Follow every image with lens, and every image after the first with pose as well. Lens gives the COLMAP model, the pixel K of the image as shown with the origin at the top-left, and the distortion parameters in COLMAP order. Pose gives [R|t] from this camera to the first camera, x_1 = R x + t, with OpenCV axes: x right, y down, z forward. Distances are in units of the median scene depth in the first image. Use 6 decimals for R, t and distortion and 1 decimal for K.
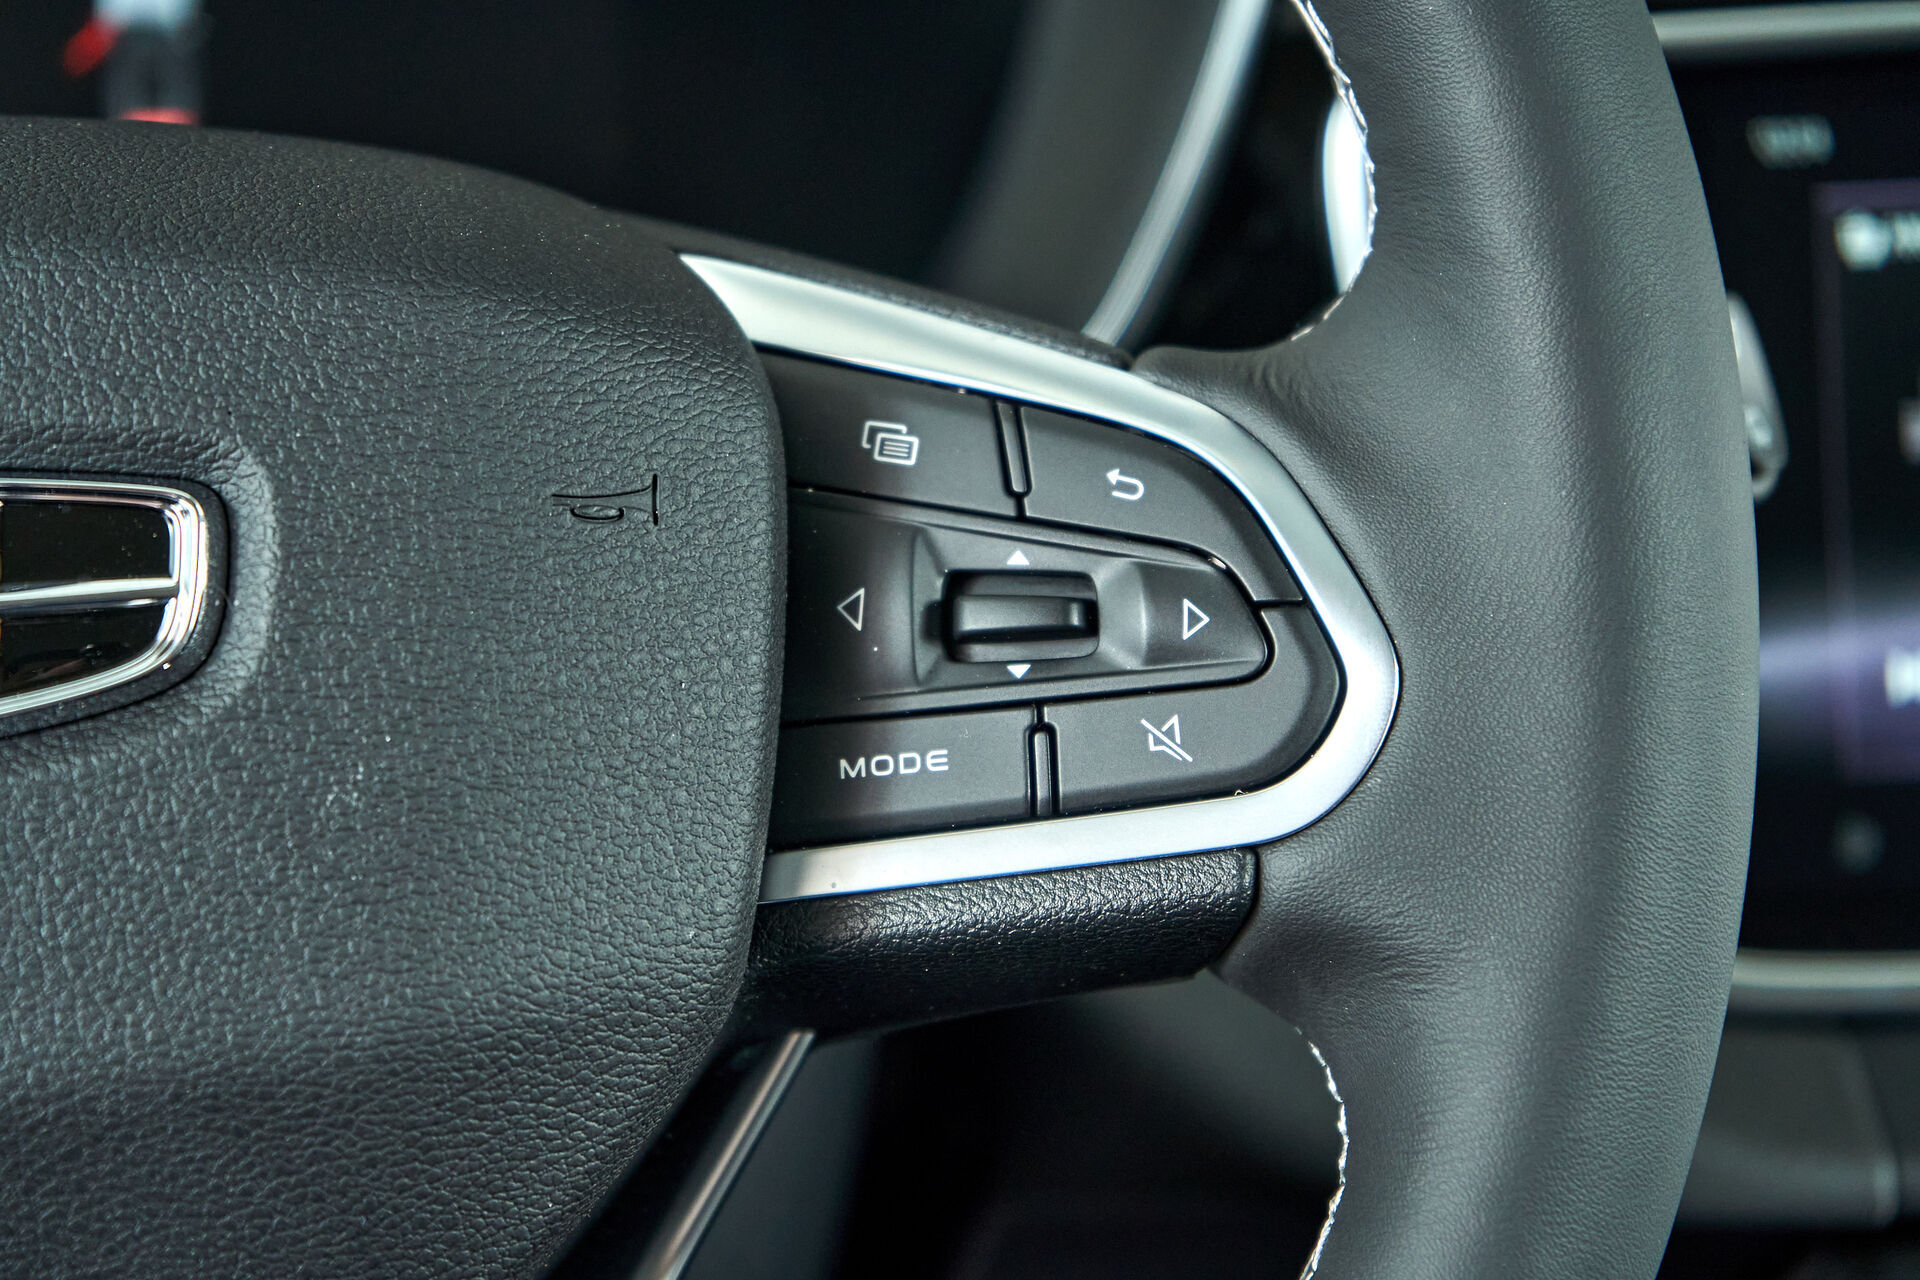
lens RADIAL K [[3898.3, 0, 962.9], [0, 3898.3, 640.1], [0, 0, 1]] dist [0.000674, 0.000000]
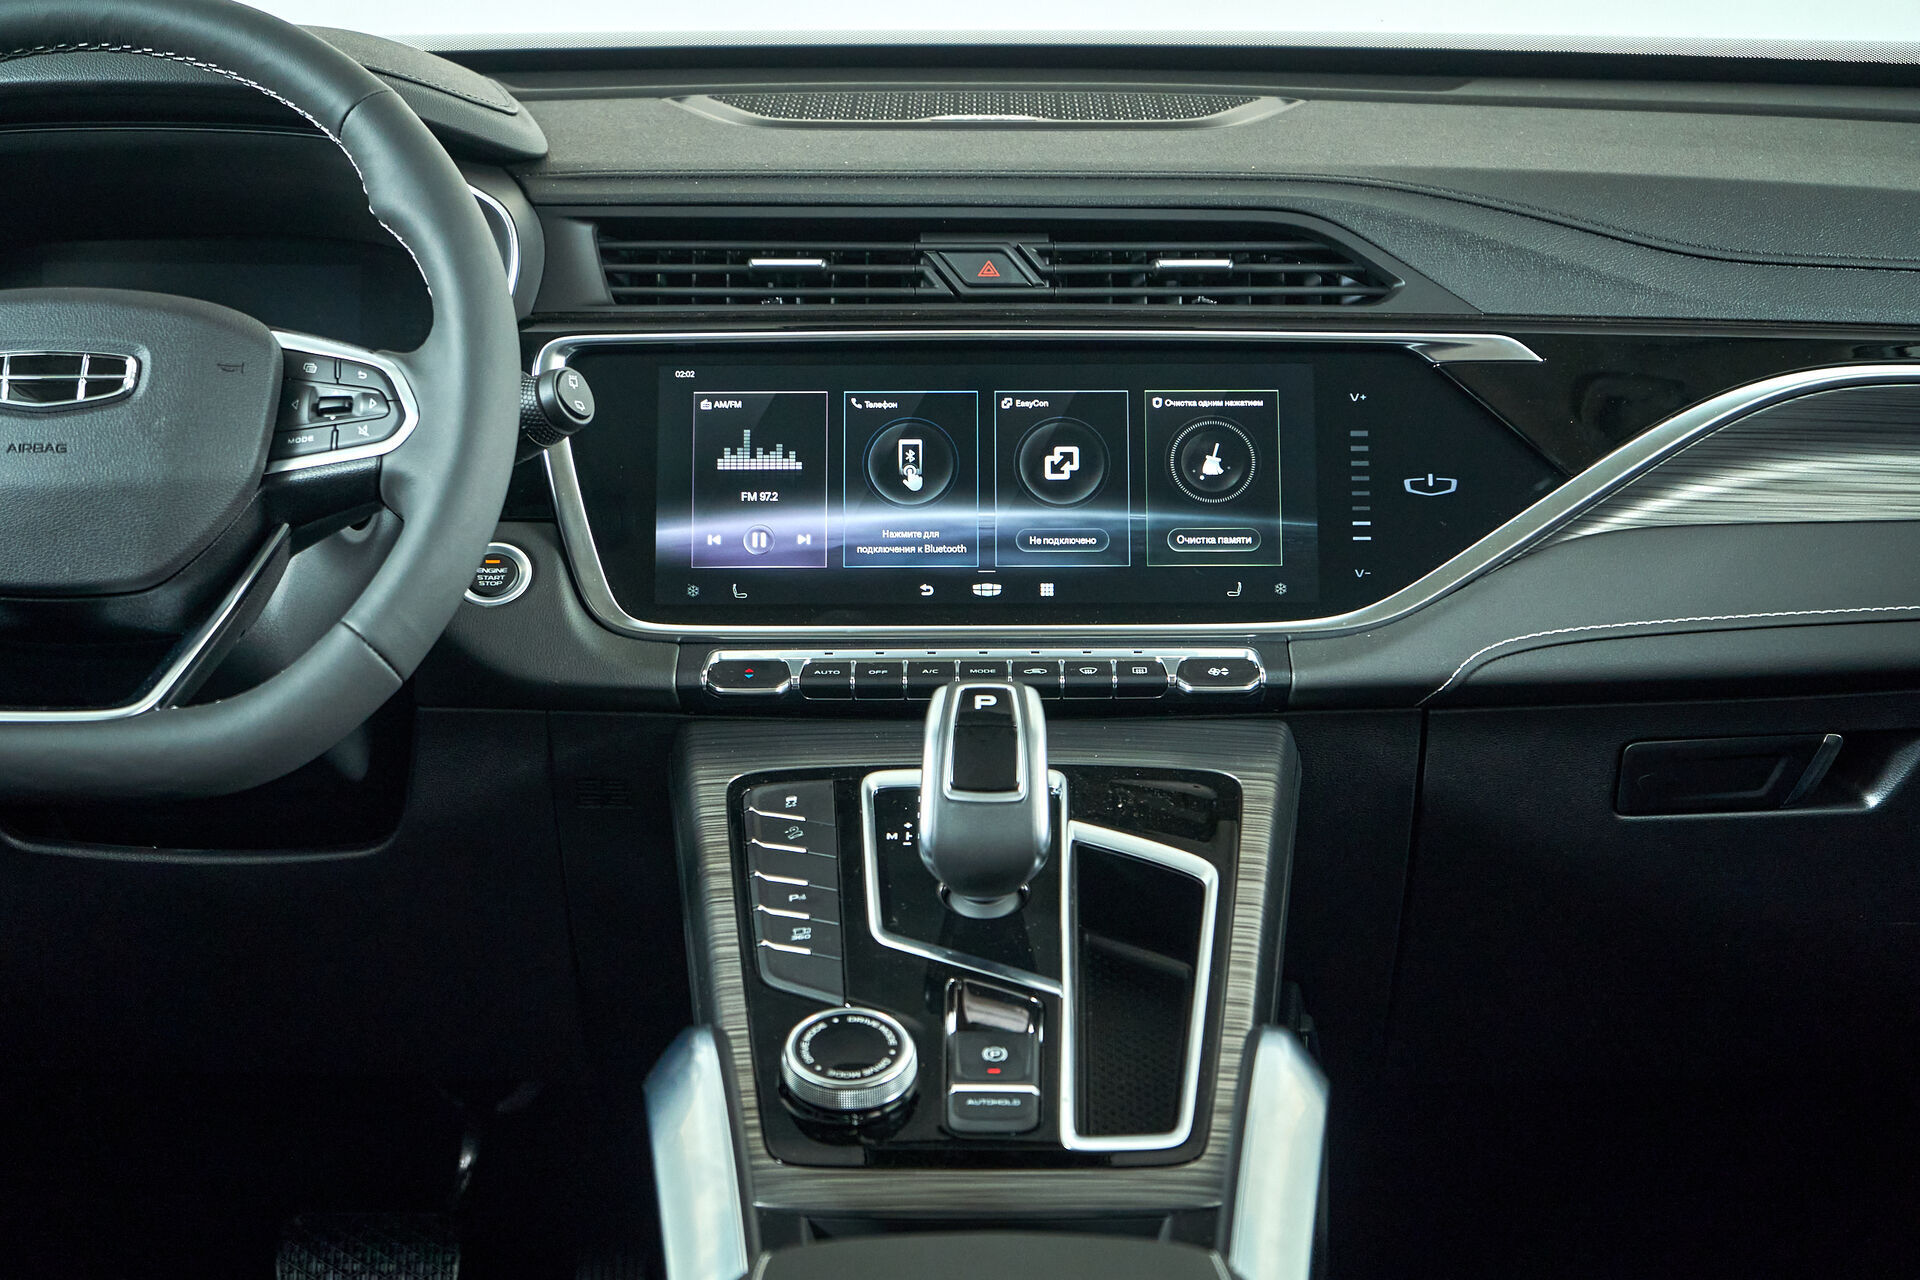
lens RADIAL K [[3898.3, 0, 977.5], [0, 3898.3, 646.6], [0, 0, 1]] dist [0.000674, 0.000000]
pose [[0.996810, 0.029585, -0.074127, 0.999556], [-0.044684, 0.976428, -0.211168, 1.075610], [0.066132, 0.213806, 0.974635, -2.889019]]
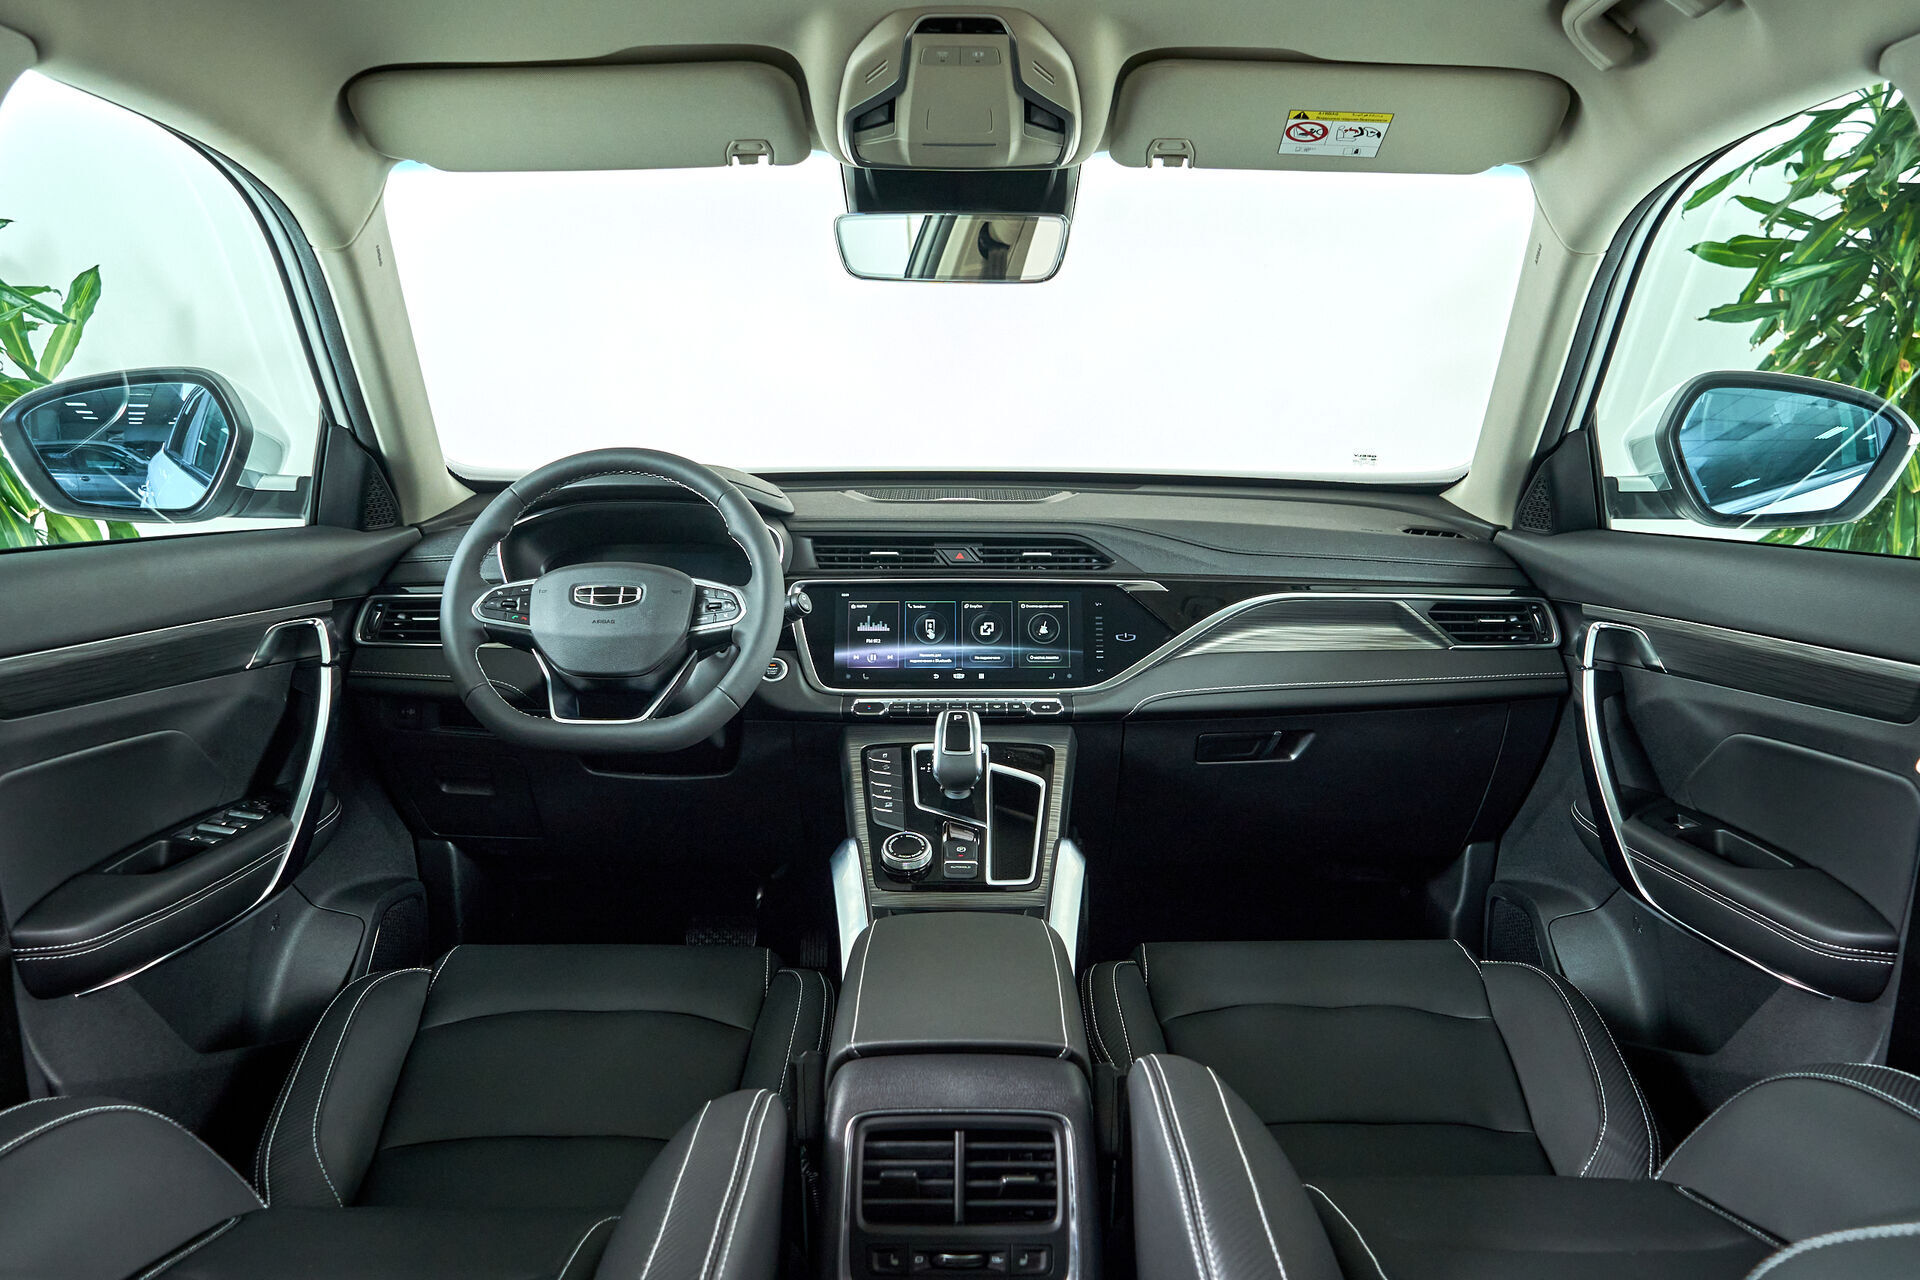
lens RADIAL K [[1549.2, 0, 964.2], [0, 1549.2, 640.8], [0, 0, 1]] dist [-0.000482, 0.000696]
pose [[0.997091, 0.028647, -0.070627, 1.023481], [-0.045663, 0.966479, -0.252652, 1.155328], [0.061022, 0.255143, 0.964976, -3.126873]]
